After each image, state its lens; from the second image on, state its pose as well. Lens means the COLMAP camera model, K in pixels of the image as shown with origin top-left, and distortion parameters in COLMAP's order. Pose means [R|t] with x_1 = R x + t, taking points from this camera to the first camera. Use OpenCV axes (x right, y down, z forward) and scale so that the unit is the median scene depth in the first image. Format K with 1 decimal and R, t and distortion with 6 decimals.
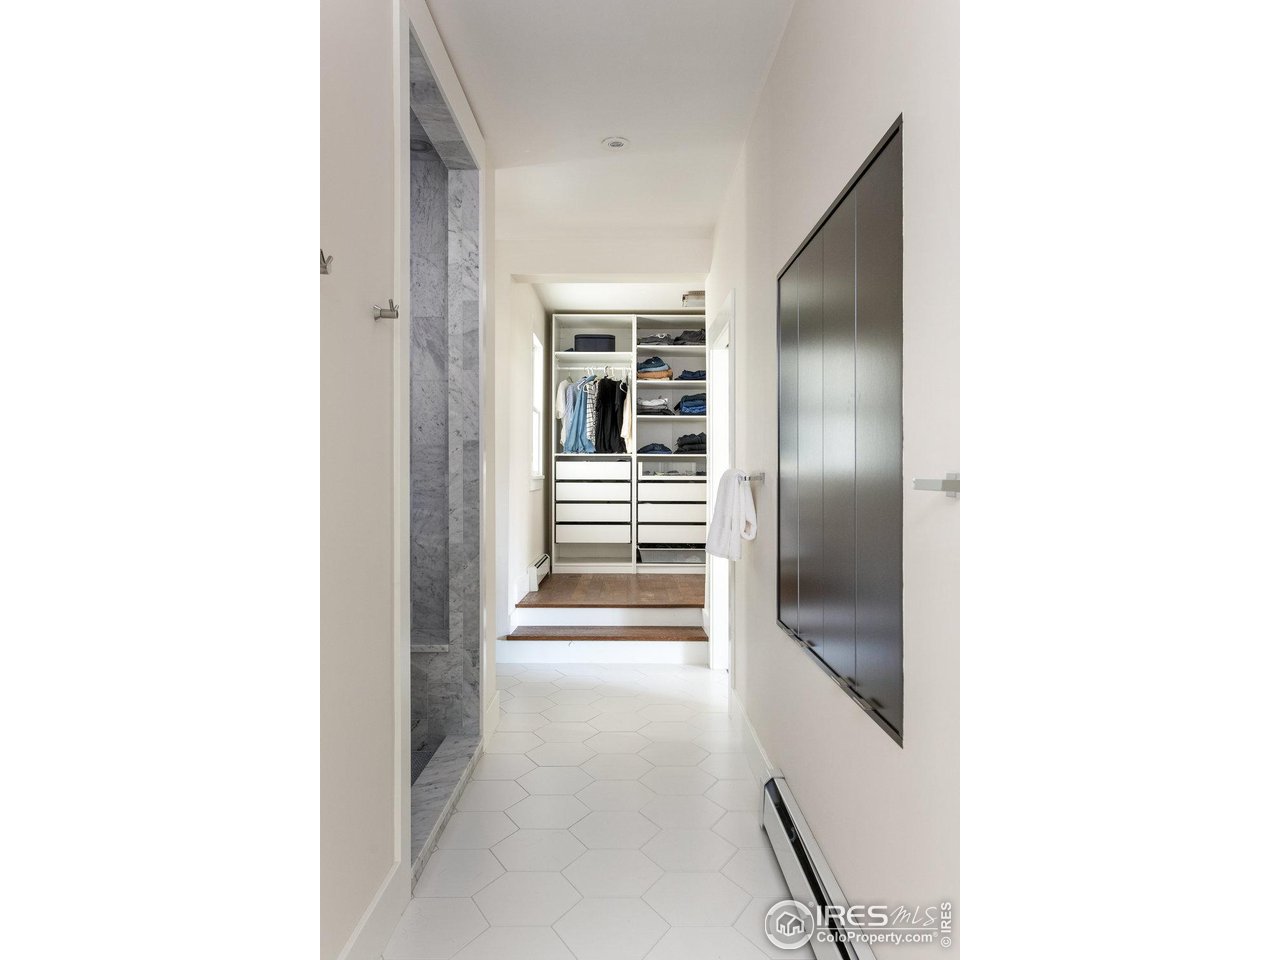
lens RADIAL K [[722.7, 0, 640.0], [0, 722.7, 480.0], [0, 0, 1]] dist [-0.000211, 0.000040]
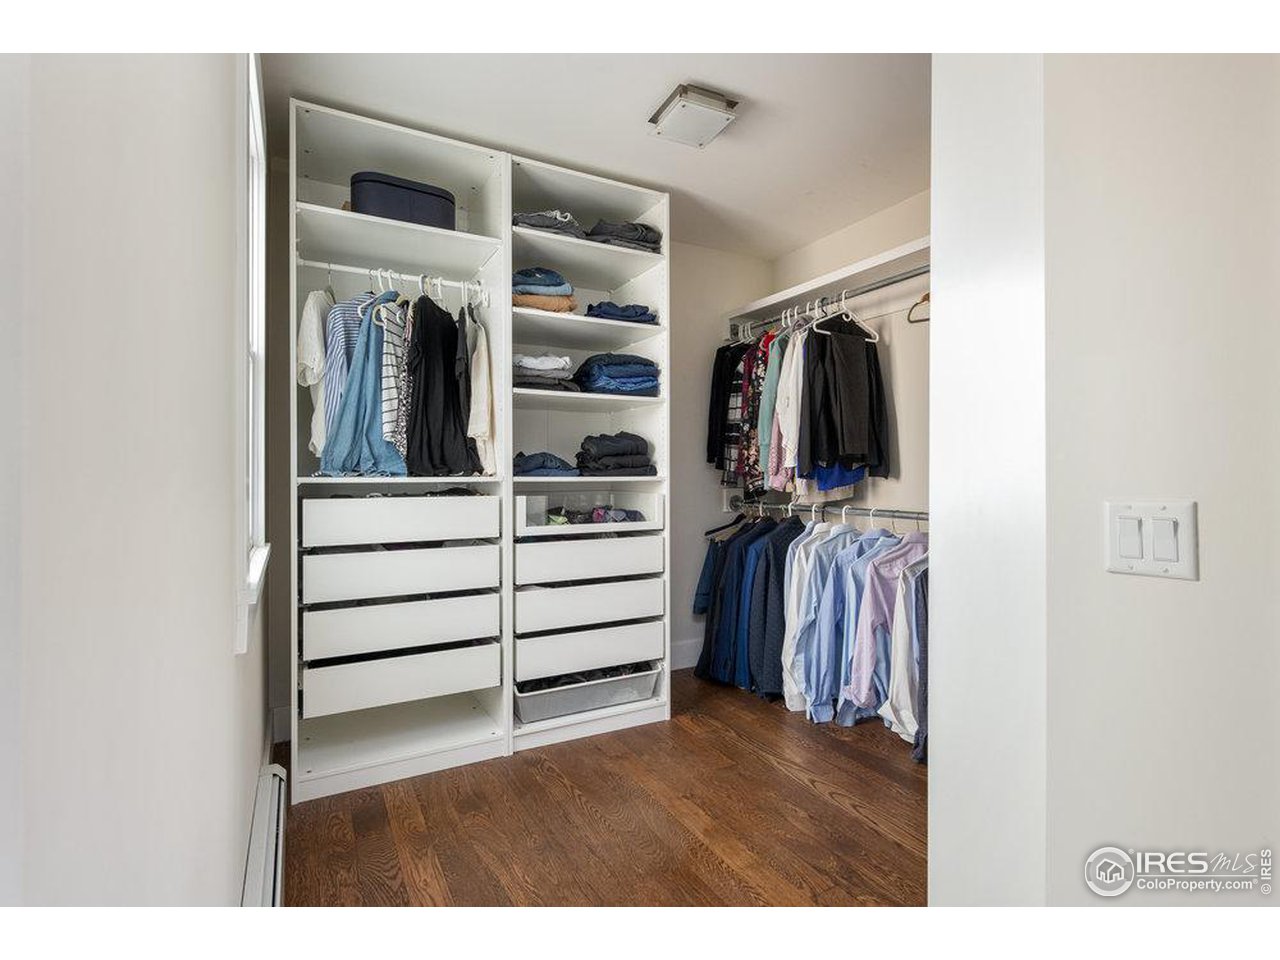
lens RADIAL K [[618.8, 0, 637.8], [0, 618.8, 473.6], [0, 0, 1]] dist [-0.000751, 0.000047]
pose [[0.887731, -0.007321, 0.460304, -0.107593], [0.009296, 0.999955, -0.002023, -0.036106], [-0.460269, 0.006075, 0.887759, 0.627715]]
